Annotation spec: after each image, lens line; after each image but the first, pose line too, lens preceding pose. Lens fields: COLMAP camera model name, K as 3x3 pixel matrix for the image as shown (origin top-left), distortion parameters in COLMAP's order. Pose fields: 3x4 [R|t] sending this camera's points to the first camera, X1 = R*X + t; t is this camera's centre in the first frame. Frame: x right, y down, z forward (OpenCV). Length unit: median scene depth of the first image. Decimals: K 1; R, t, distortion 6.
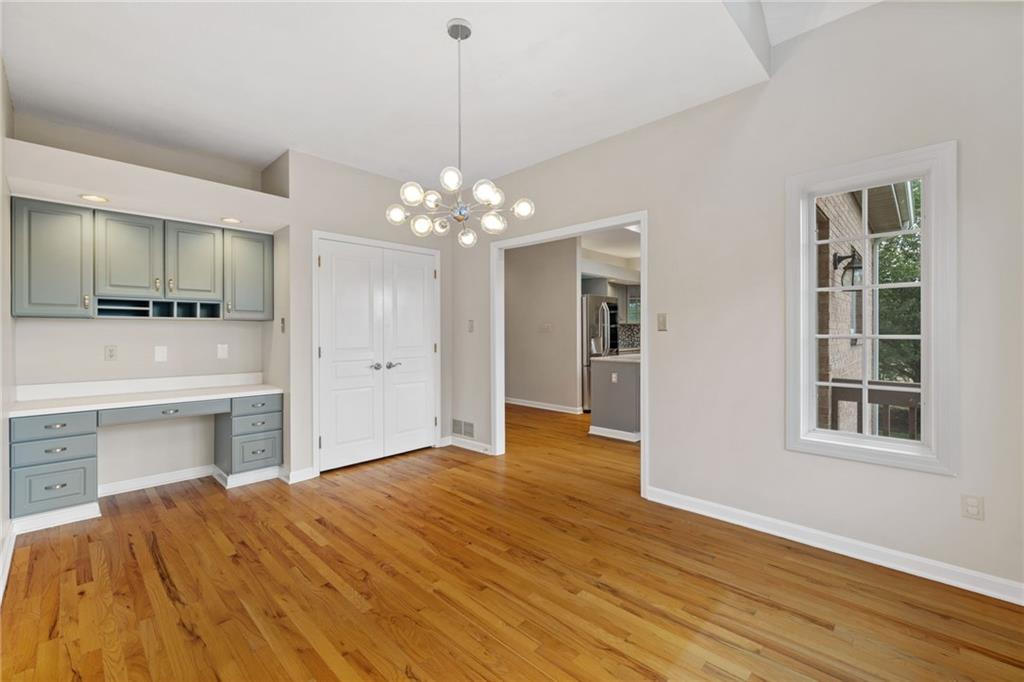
lens RADIAL K [[435.8, 0, 508.5], [0, 435.8, 334.8], [0, 0, 1]] dist [0.003954, 0.000417]
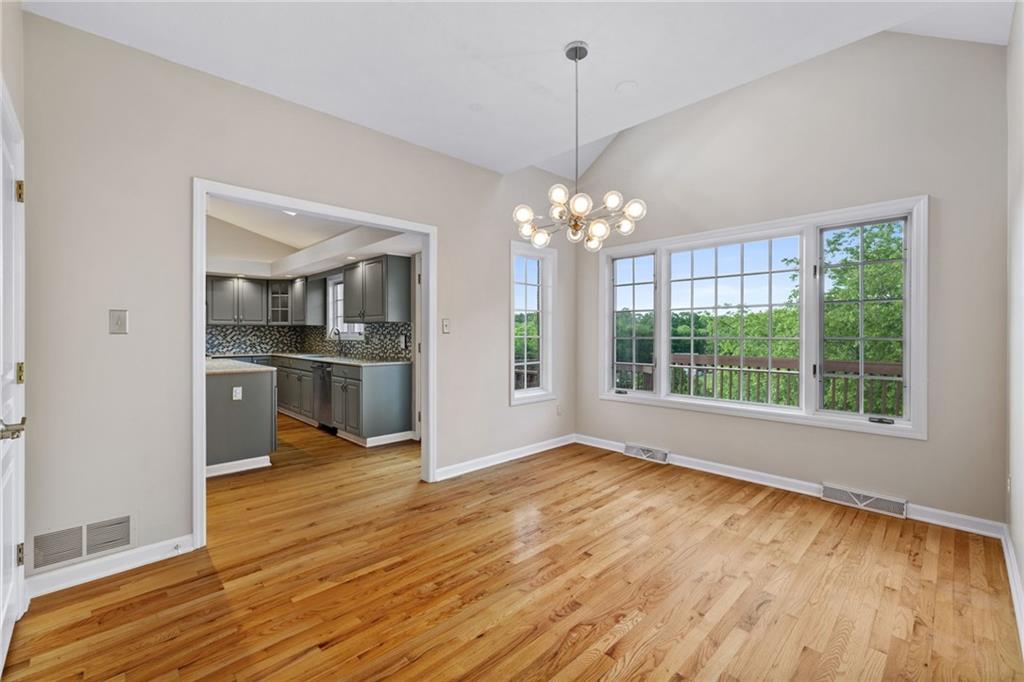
lens RADIAL K [[435.8, 0, 508.6], [0, 435.8, 337.9], [0, 0, 1]] dist [0.003954, 0.000417]
pose [[0.028830, -0.003925, 0.999577, -0.931060], [0.006918, 0.999969, 0.003727, 0.000554], [-0.999560, 0.006808, 0.028856, 0.893931]]
